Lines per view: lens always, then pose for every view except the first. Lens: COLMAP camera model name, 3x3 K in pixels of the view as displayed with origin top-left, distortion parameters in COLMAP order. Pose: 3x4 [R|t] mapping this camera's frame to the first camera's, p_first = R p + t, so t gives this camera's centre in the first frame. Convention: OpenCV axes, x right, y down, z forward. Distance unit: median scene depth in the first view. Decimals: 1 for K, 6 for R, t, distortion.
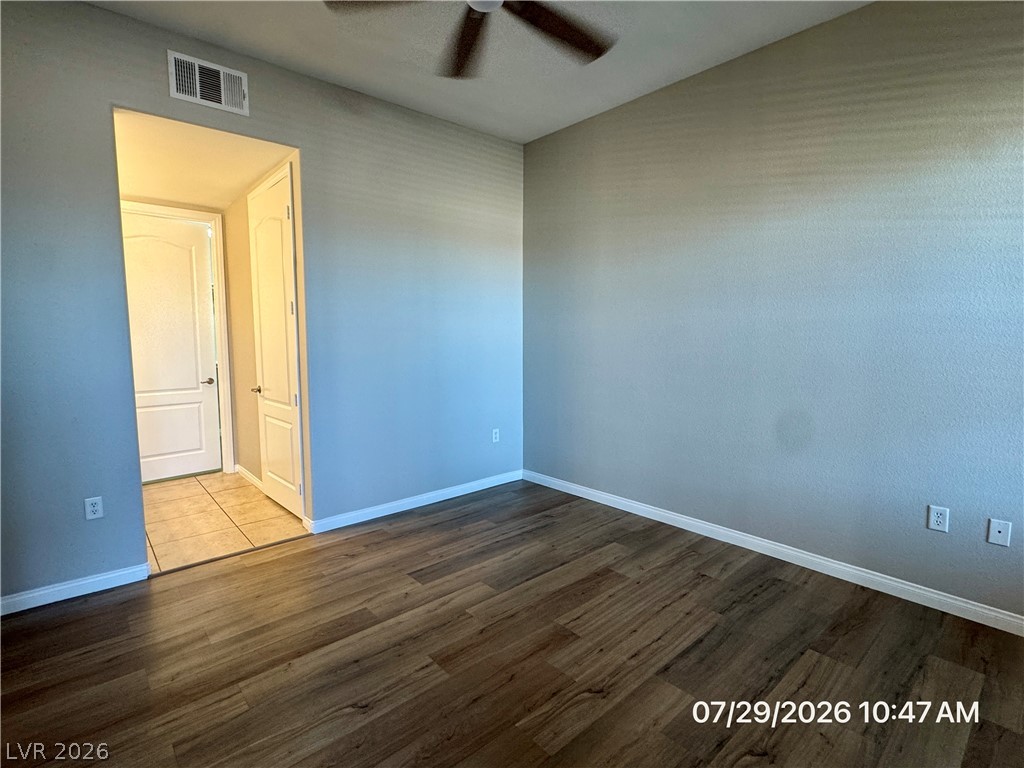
lens RADIAL K [[499.5, 0, 510.5], [0, 499.5, 384.2], [0, 0, 1]] dist [-0.002533, 0.000261]
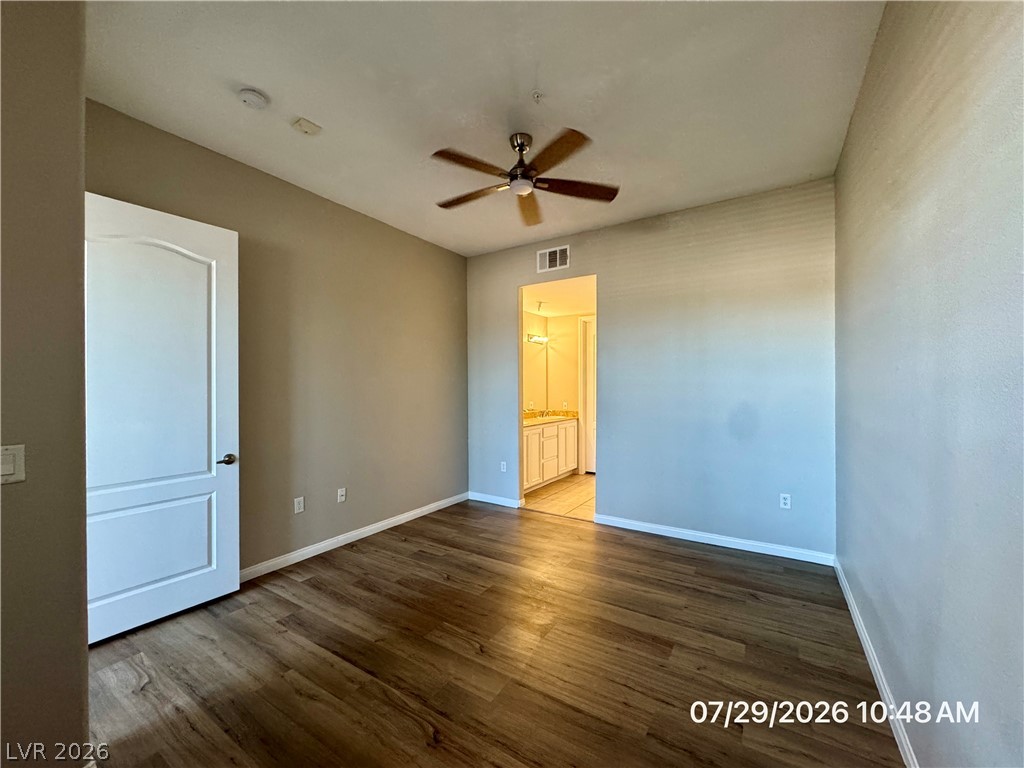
lens RADIAL K [[408.6, 0, 511.6], [0, 408.6, 388.8], [0, 0, 1]] dist [-0.000843, -0.000091]
pose [[0.272626, 0.007078, -0.962094, 0.808266], [-0.094097, 0.995375, -0.019341, -0.058411], [0.957508, 0.095803, 0.272031, 0.440446]]
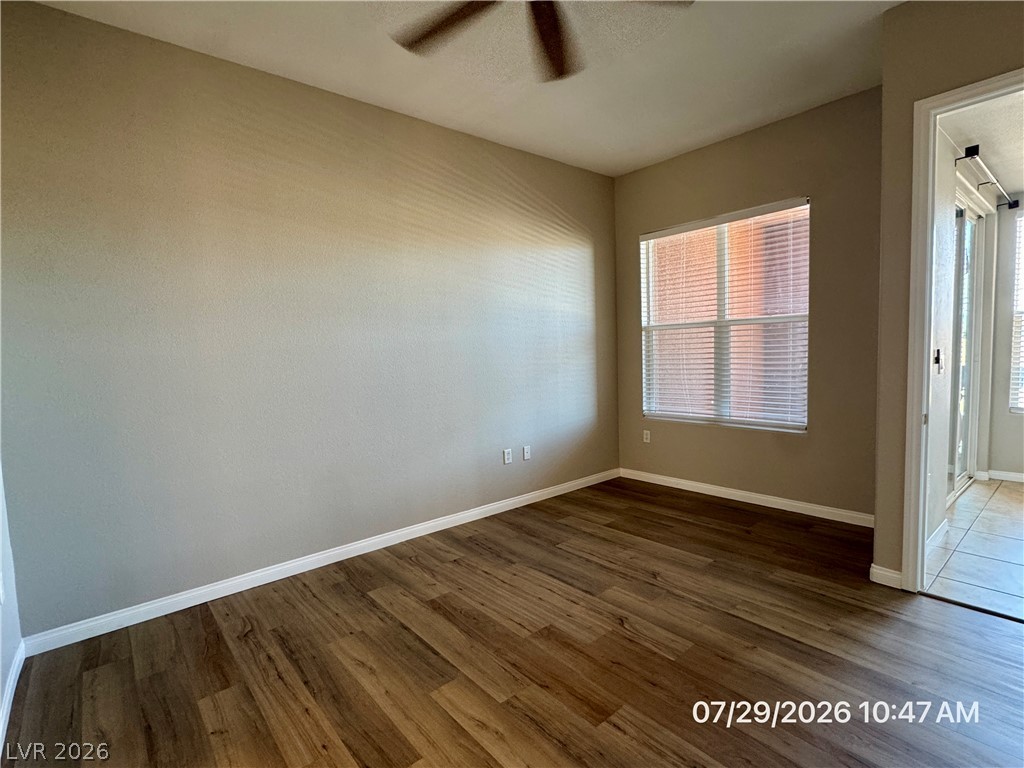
lens RADIAL K [[499.5, 0, 510.3], [0, 499.5, 381.5], [0, 0, 1]] dist [-0.002533, 0.000261]
pose [[0.026424, -0.065702, 0.997489, -0.679993], [0.136271, 0.988760, 0.061517, -0.072457], [-0.990319, 0.134303, 0.035080, 0.726782]]
